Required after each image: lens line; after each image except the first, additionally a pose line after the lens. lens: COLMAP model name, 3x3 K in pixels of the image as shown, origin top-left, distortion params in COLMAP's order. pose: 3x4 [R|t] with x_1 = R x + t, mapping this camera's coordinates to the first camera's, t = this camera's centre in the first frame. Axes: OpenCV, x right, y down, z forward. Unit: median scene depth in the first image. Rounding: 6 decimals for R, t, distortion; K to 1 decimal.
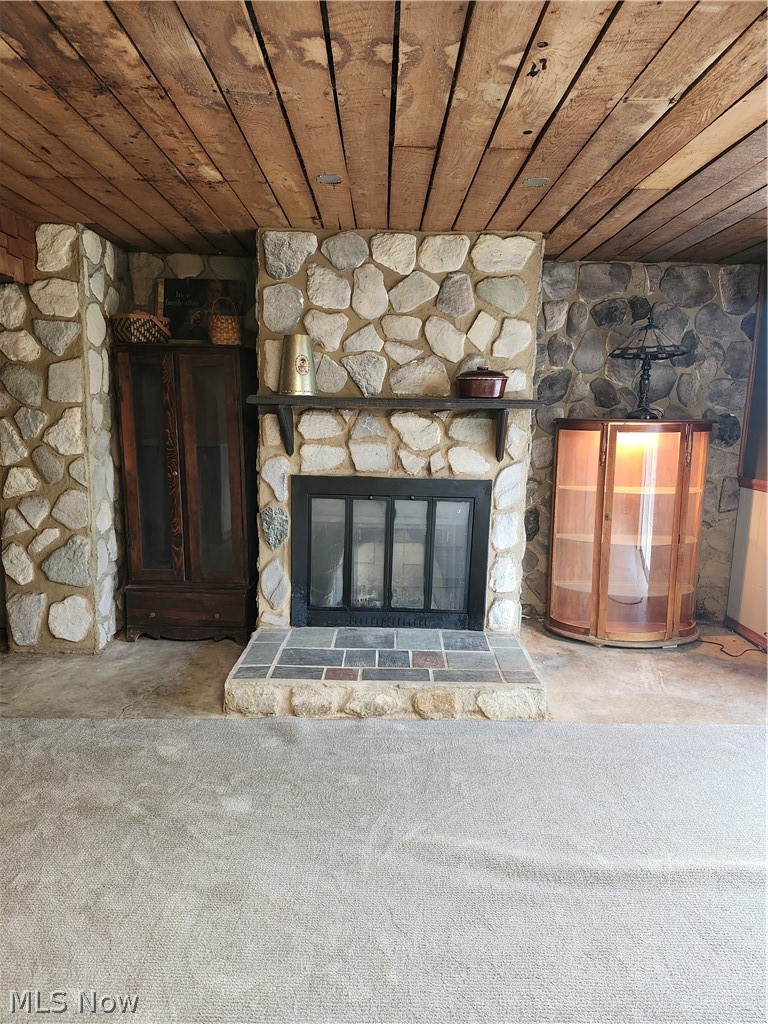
lens RADIAL K [[713.6, 0, 389.3], [0, 713.6, 518.4], [0, 0, 1]] dist [0.075708, -0.067980]
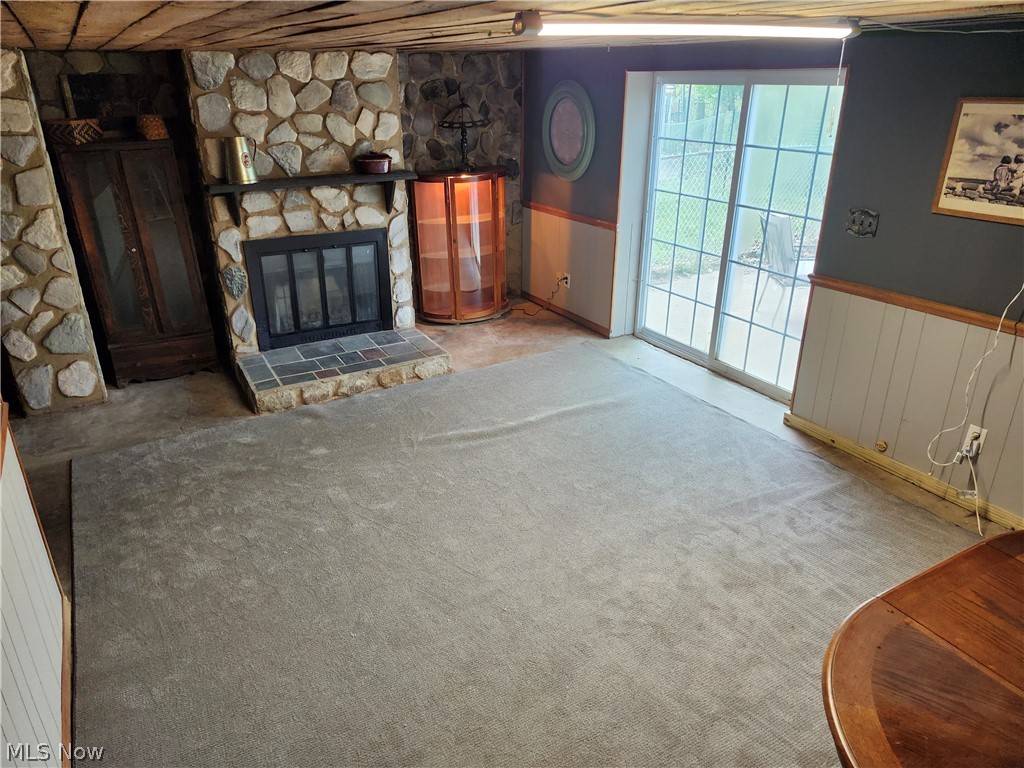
lens RADIAL K [[713.6, 0, 513.9], [0, 713.6, 387.3], [0, 0, 1]] dist [0.075708, -0.067980]
pose [[0.870223, -0.223093, 0.439252, -0.350622], [0.103362, 0.954428, 0.279971, -0.126676], [-0.481694, -0.198235, 0.853624, -0.453577]]
